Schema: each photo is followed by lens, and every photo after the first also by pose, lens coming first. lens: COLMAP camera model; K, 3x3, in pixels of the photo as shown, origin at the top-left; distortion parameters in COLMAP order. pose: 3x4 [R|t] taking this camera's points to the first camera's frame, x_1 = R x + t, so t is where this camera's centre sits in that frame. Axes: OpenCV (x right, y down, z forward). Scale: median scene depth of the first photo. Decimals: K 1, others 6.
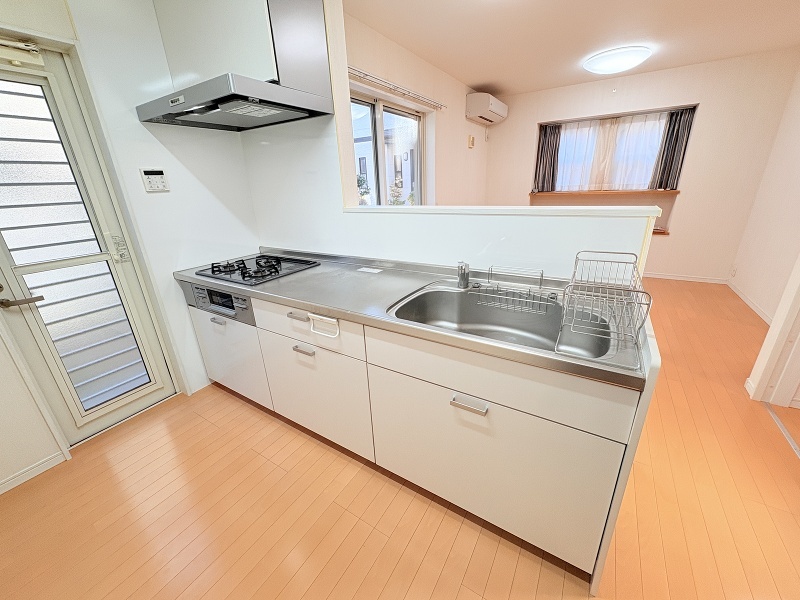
lens RADIAL K [[317.3, 0, 401.0], [0, 317.3, 303.5], [0, 0, 1]] dist [-0.000740, 0.000069]
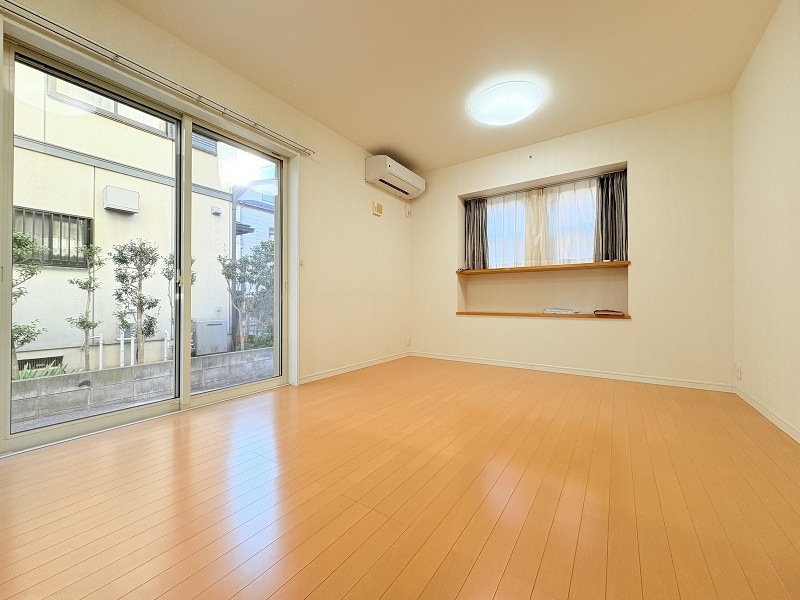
lens RADIAL K [[317.3, 0, 397.5], [0, 317.3, 298.3], [0, 0, 1]] dist [-0.000740, 0.000069]
pose [[0.998408, 0.040409, -0.039339, 0.329985], [-0.051720, 0.934172, -0.353055, 0.021548], [0.022483, 0.354528, 0.934775, 0.287436]]
